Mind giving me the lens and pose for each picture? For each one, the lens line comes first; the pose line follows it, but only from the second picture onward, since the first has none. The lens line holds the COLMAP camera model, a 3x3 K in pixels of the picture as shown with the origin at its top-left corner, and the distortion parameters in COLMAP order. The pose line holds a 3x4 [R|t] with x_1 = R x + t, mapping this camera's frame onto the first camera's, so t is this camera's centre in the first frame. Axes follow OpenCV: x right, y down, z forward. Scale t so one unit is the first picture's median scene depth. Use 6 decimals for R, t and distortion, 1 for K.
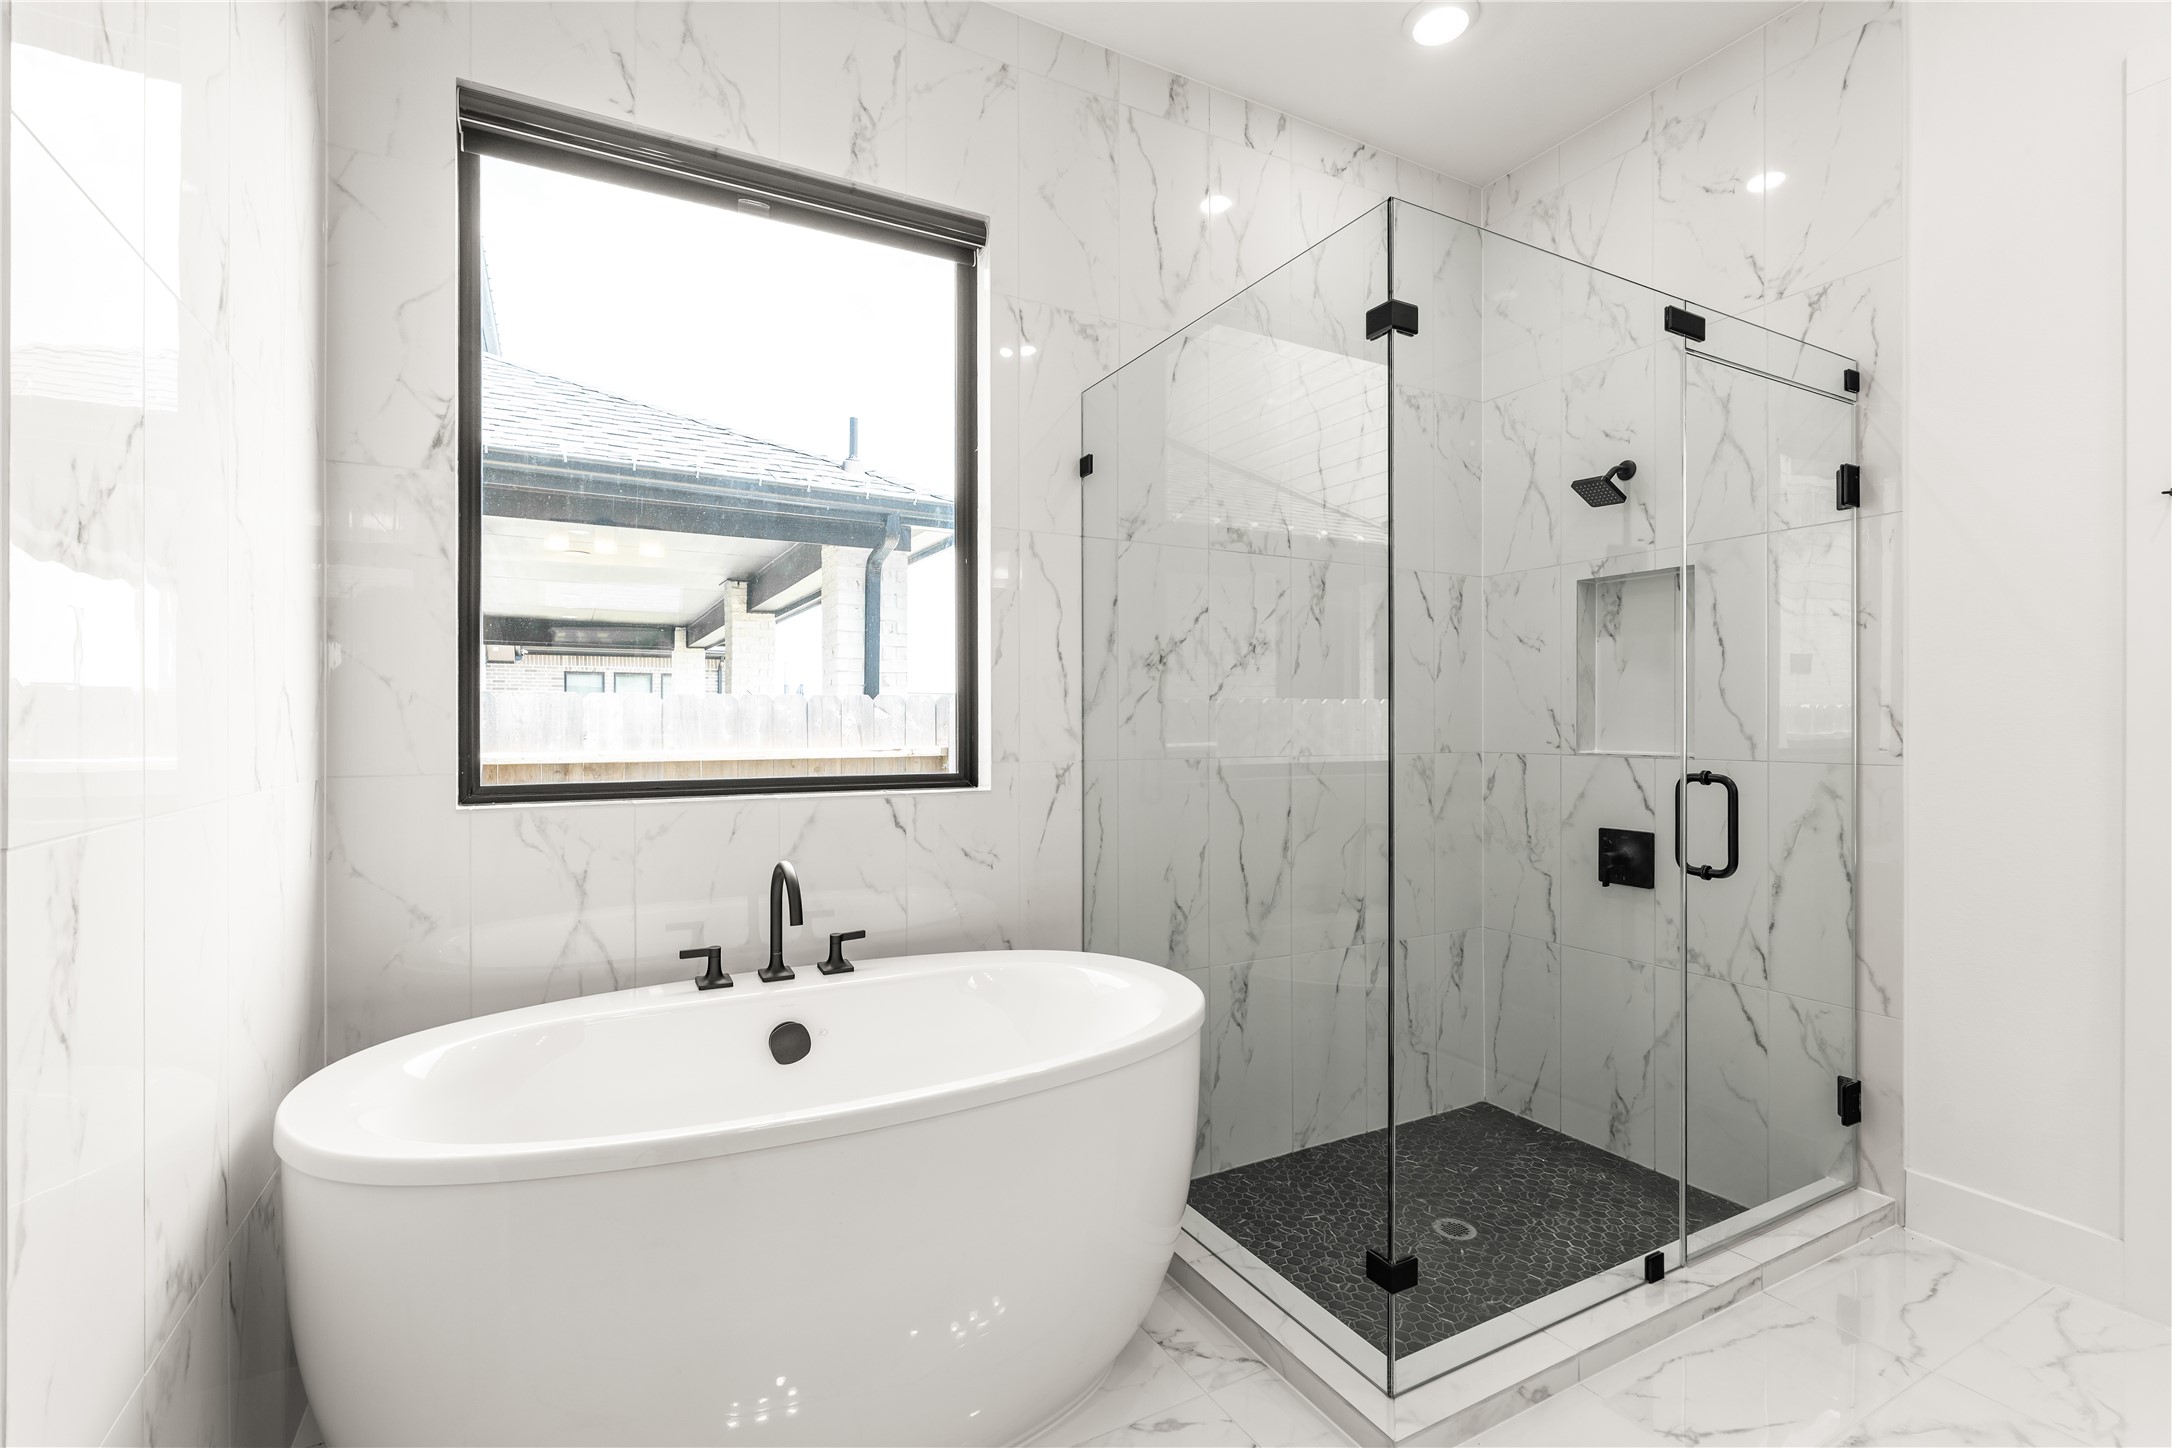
lens RADIAL K [[977.7, 0, 1083.7], [0, 977.7, 720.9], [0, 0, 1]] dist [-0.007736, 0.003050]
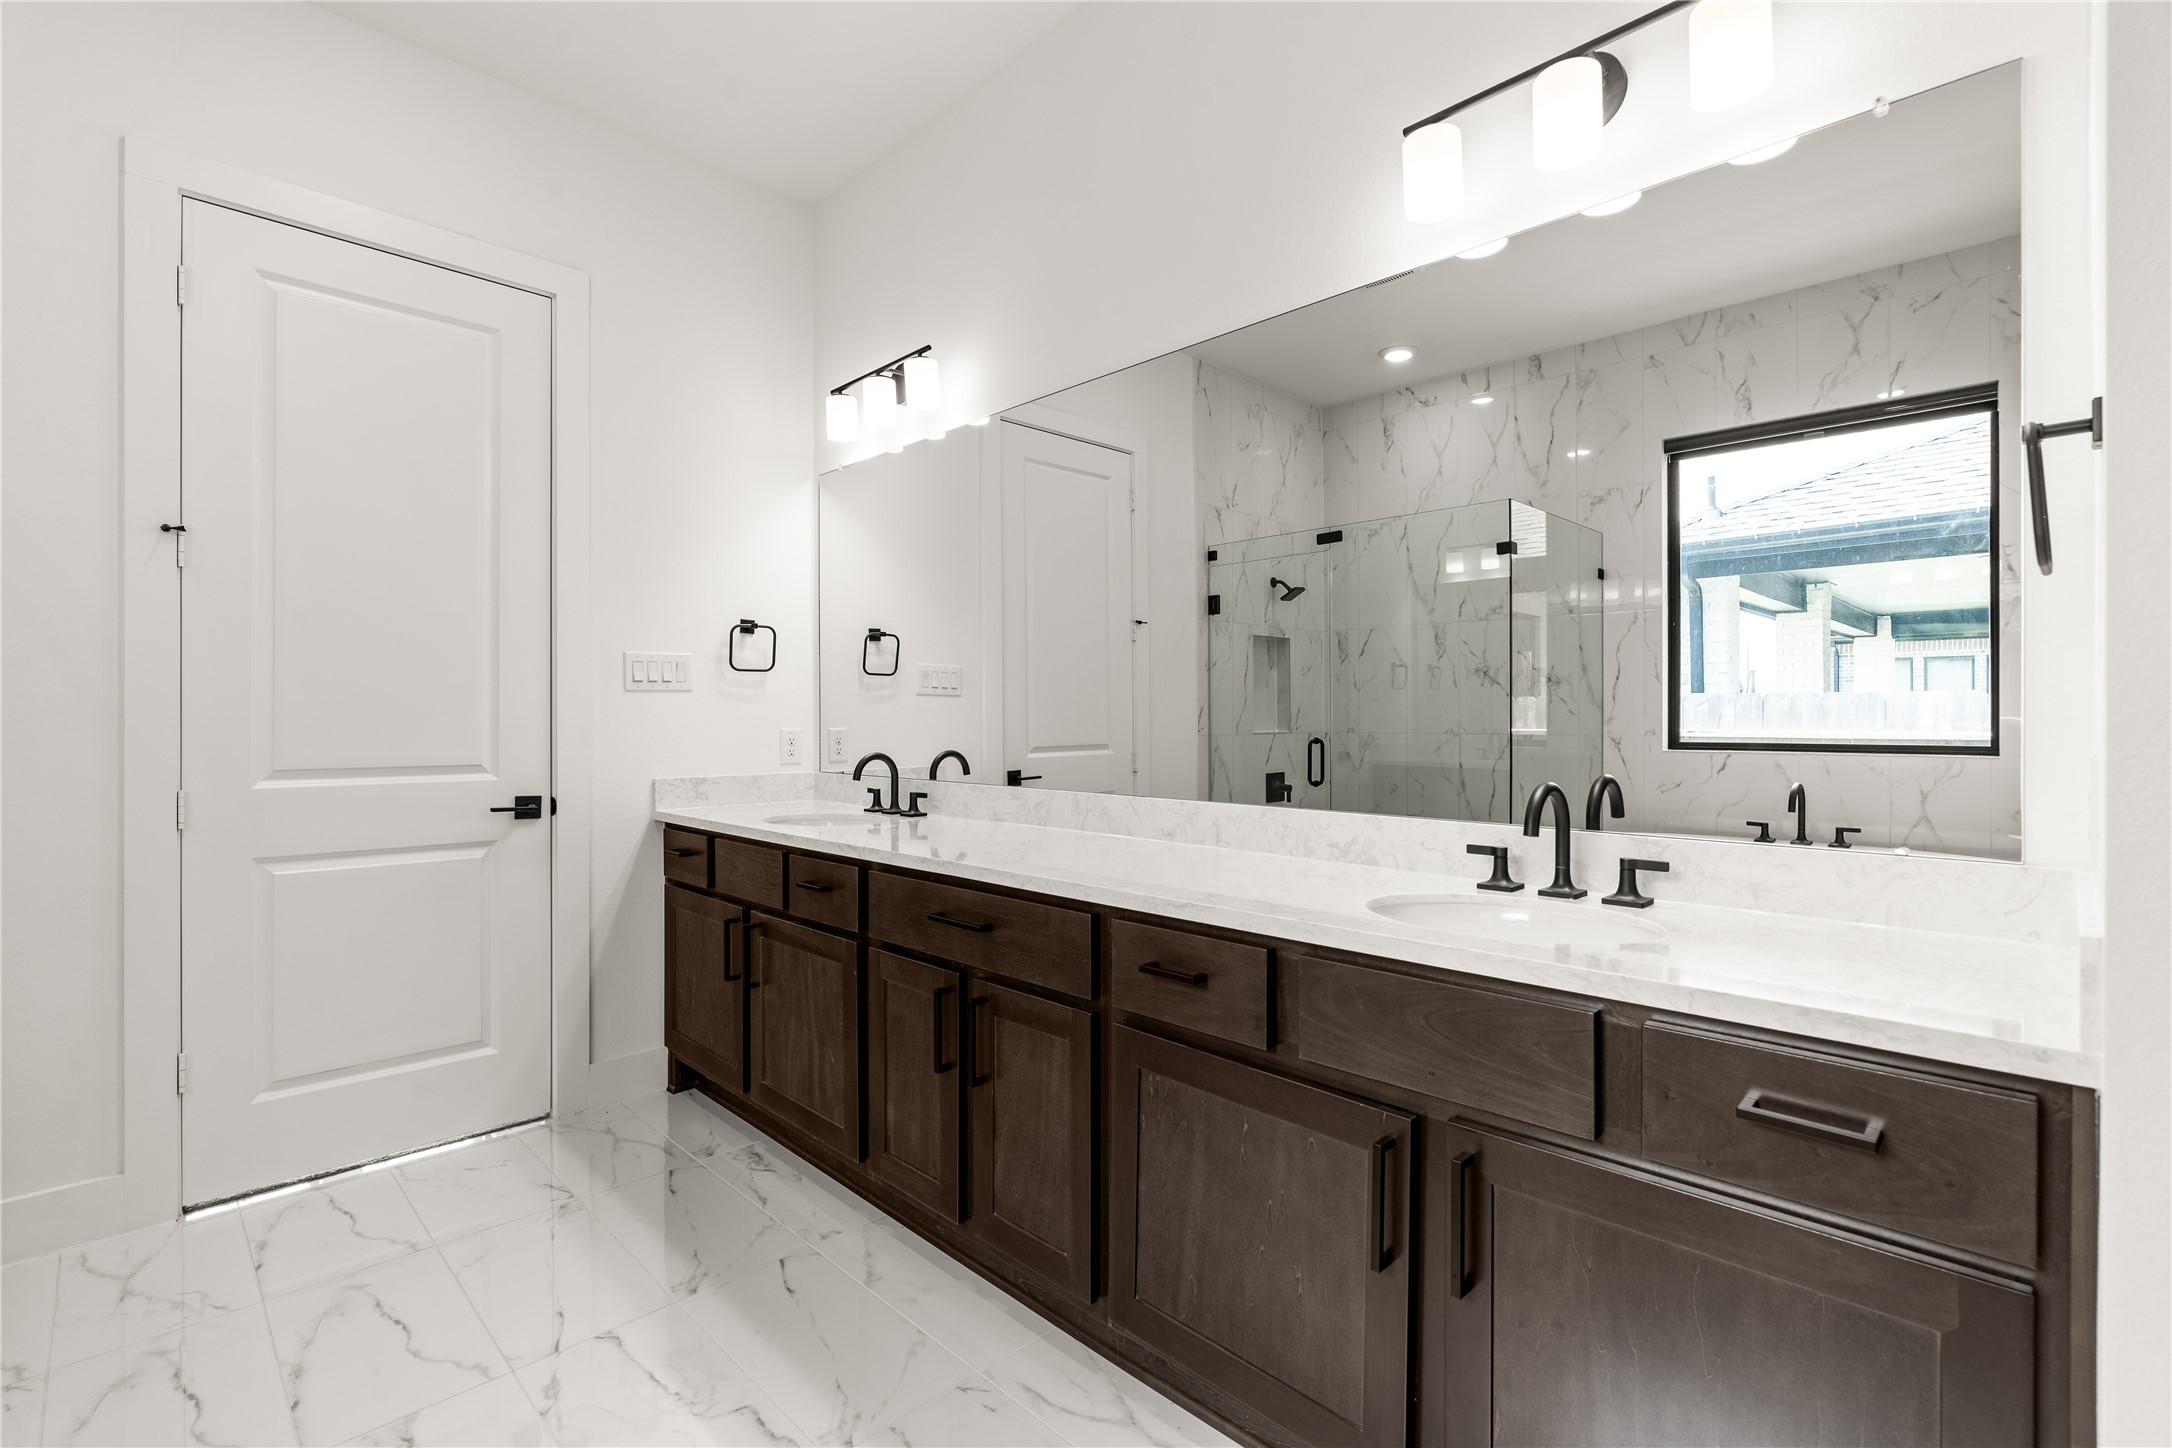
lens RADIAL K [[977.7, 0, 1084.8], [0, 977.7, 723.2], [0, 0, 1]] dist [-0.007736, 0.003050]
pose [[-0.278909, -0.004259, 0.960308, -0.367911], [-0.004310, 0.999986, 0.003183, -0.004161], [-0.960308, -0.003251, -0.278923, 0.250696]]
